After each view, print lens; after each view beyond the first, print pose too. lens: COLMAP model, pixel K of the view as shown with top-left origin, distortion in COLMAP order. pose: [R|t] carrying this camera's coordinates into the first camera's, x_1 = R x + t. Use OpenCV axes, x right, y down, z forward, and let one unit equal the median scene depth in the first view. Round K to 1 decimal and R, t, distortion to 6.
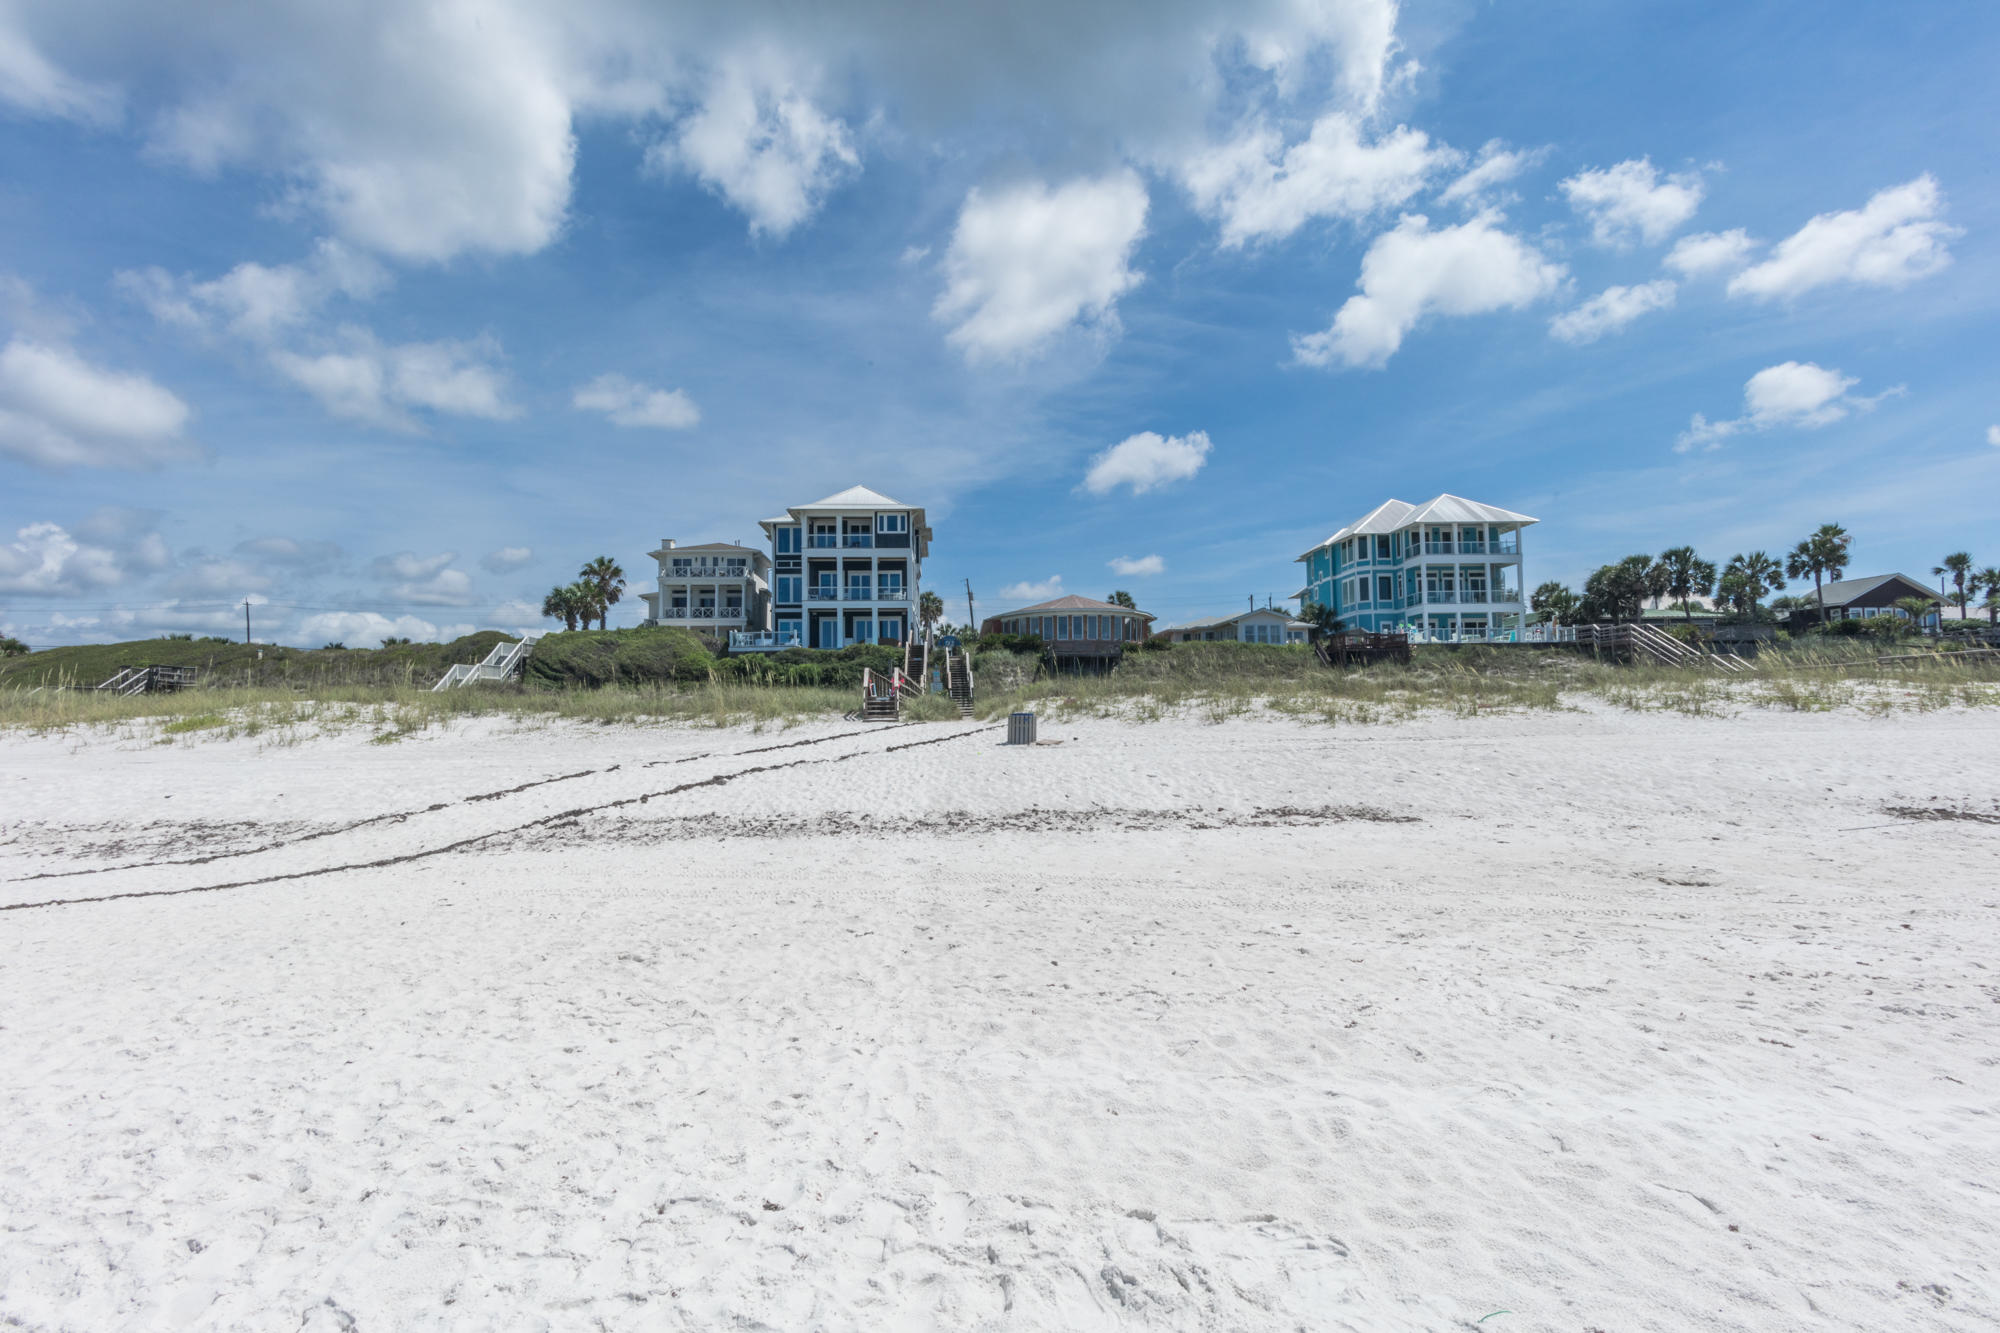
lens RADIAL K [[980.8, 0, 1000.0], [0, 980.8, 666.5], [0, 0, 1]] dist [0.000752, -0.000014]
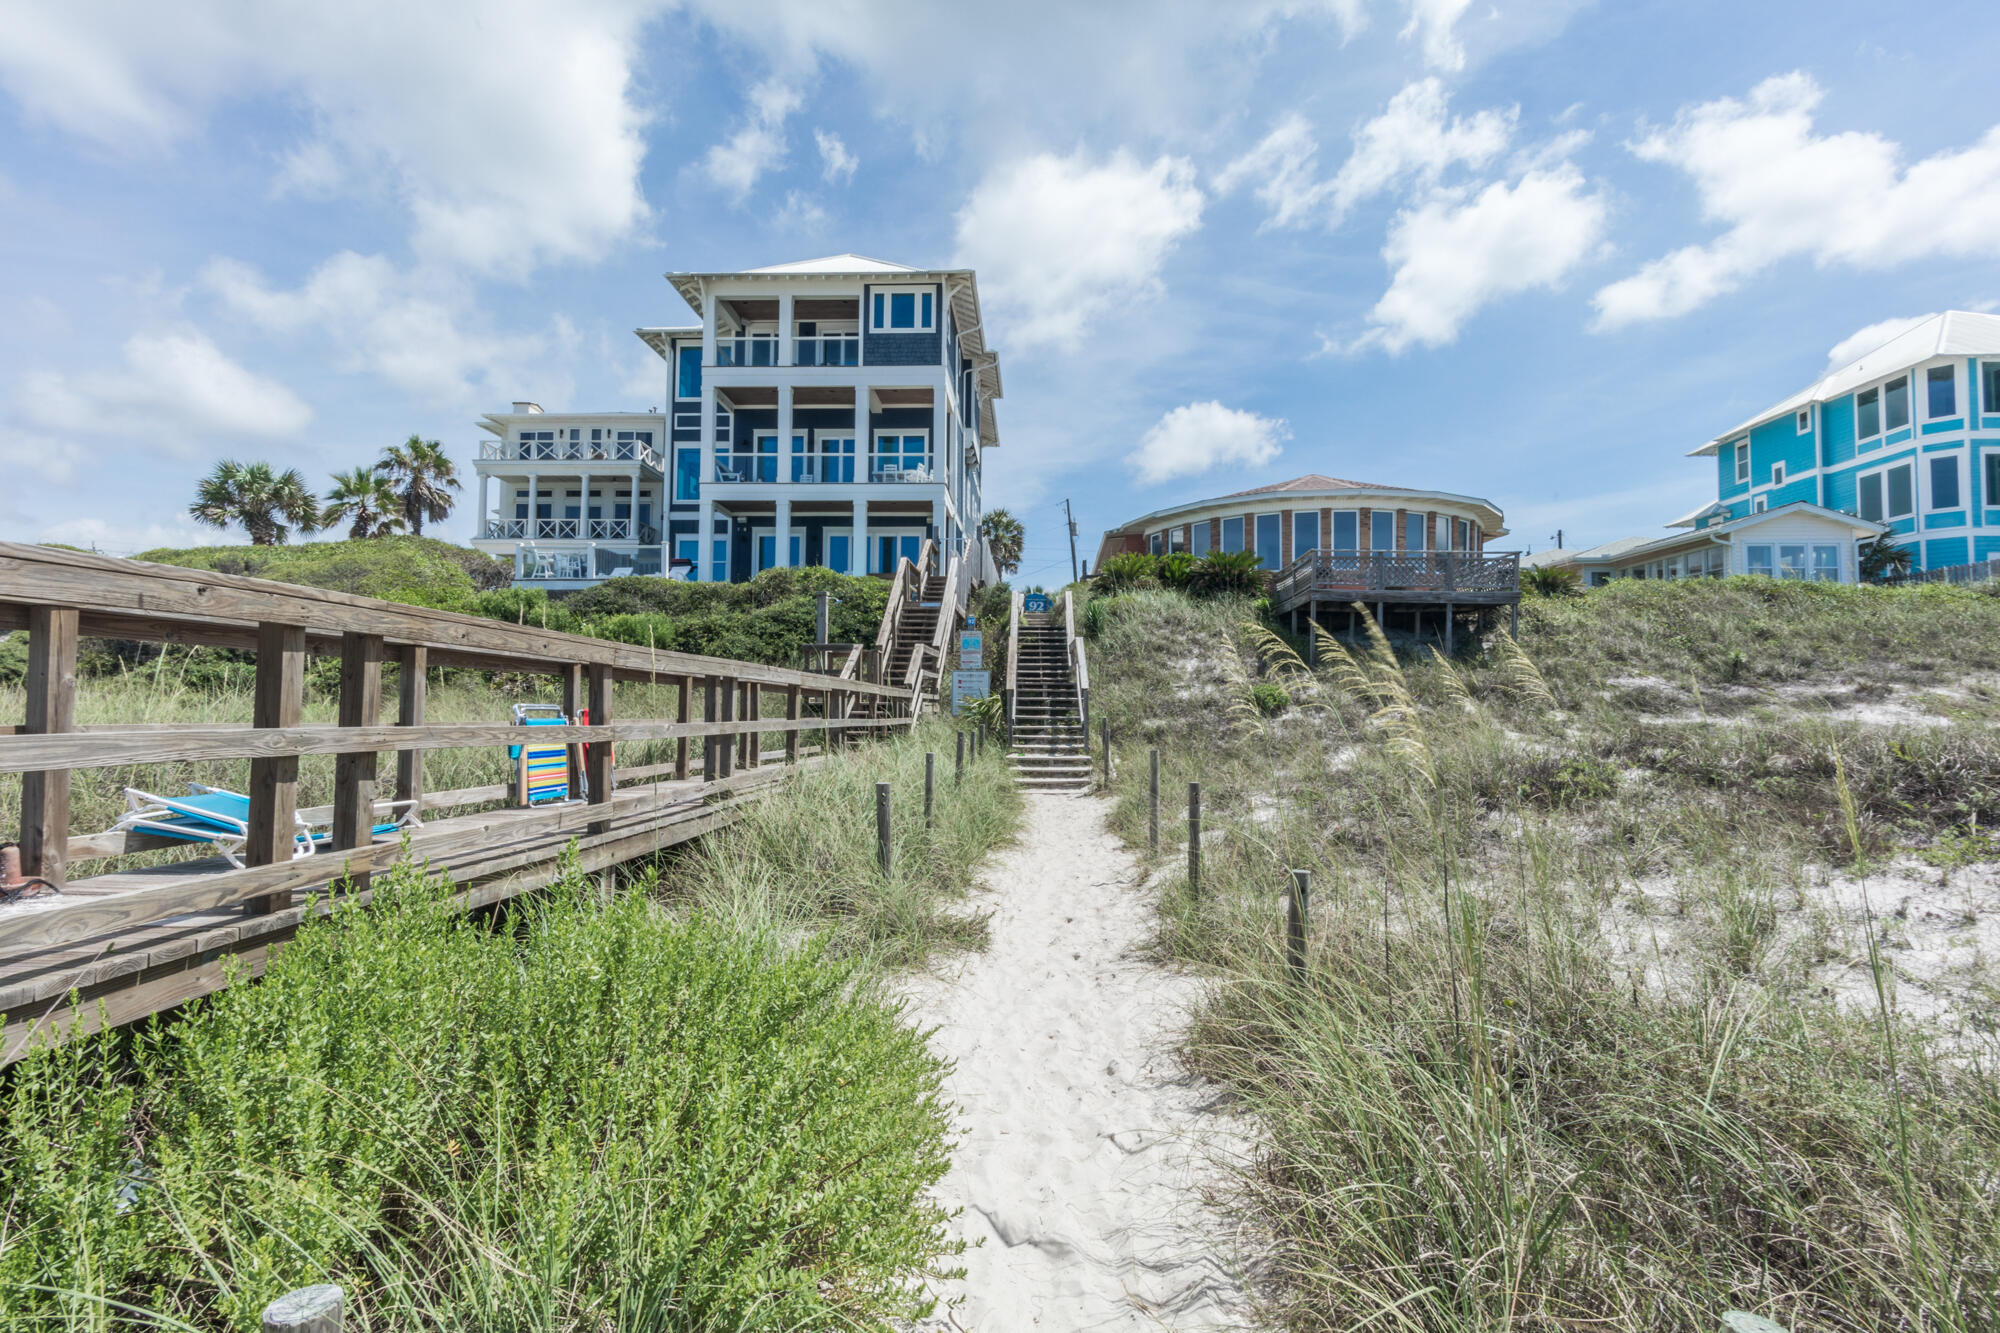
lens RADIAL K [[980.8, 0, 1000.0], [0, 980.8, 666.5], [0, 0, 1]] dist [0.000752, -0.000014]
pose [[0.995079, 0.017357, -0.097549, -0.020012], [-0.016470, 0.999815, 0.009887, 0.009743], [0.097702, -0.008232, 0.995182, 0.560959]]
